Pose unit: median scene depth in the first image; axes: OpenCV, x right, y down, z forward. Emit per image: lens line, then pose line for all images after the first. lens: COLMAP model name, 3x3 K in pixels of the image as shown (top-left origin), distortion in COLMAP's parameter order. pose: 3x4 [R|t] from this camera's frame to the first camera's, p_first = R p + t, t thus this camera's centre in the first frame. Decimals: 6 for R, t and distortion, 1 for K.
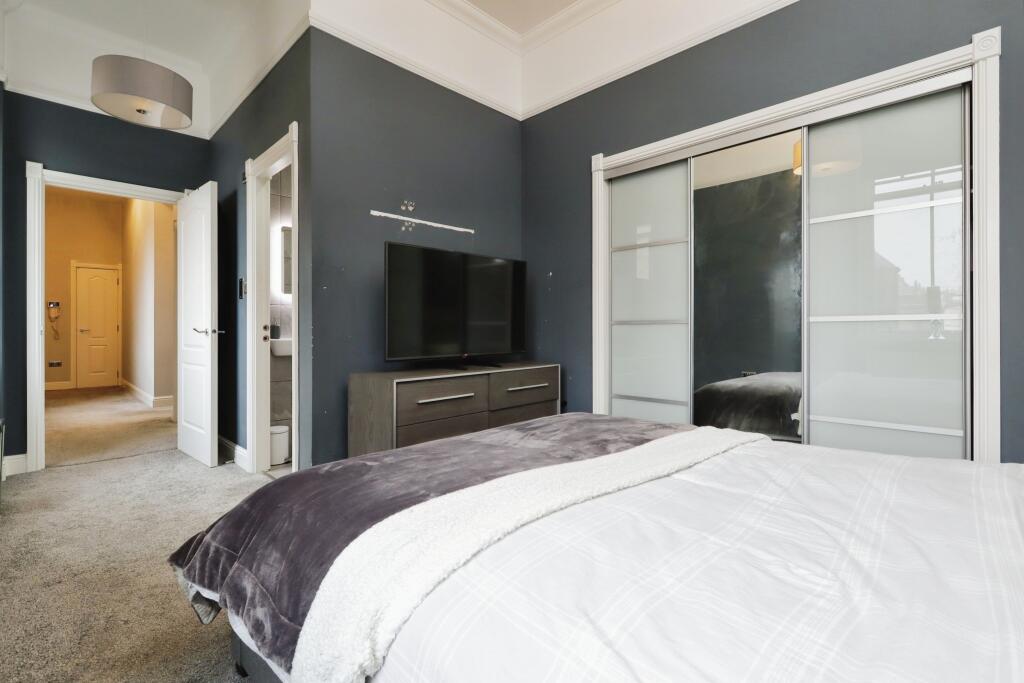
lens RADIAL K [[472.4, 0, 510.3], [0, 472.4, 333.4], [0, 0, 1]] dist [0.008856, -0.002231]
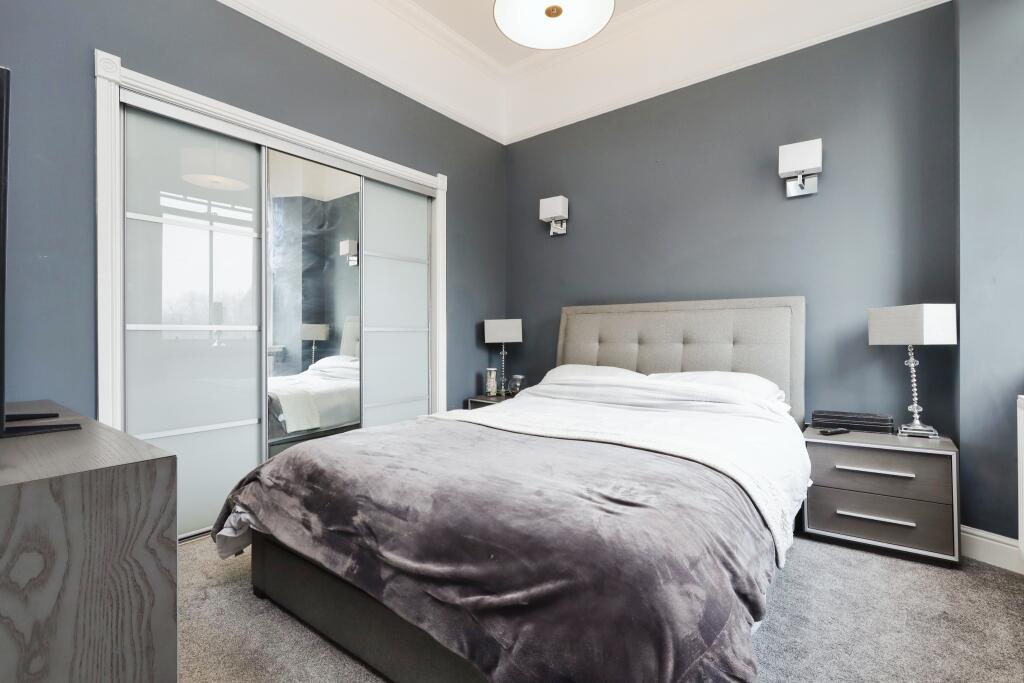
lens RADIAL K [[472.4, 0, 517.7], [0, 472.4, 339.6], [0, 0, 1]] dist [0.008856, -0.002231]
pose [[-0.122339, -0.004792, 0.992477, -0.364648], [0.011373, 0.999916, 0.006230, -0.002678], [-0.992423, 0.012049, -0.122274, 0.403461]]
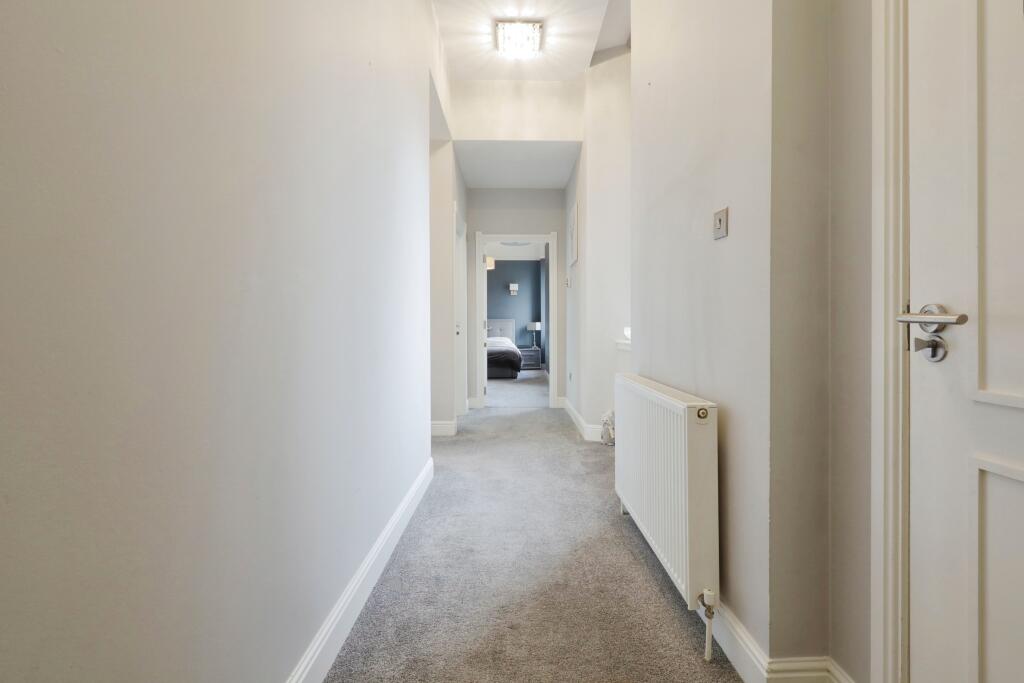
lens RADIAL K [[472.4, 0, 512.3], [0, 472.4, 336.7], [0, 0, 1]] dist [0.008856, -0.002231]
pose [[-0.711371, -0.009240, 0.702756, -1.249863], [0.007261, 0.999764, 0.020495, -0.005613], [-0.702780, 0.019682, -0.711135, 1.400525]]
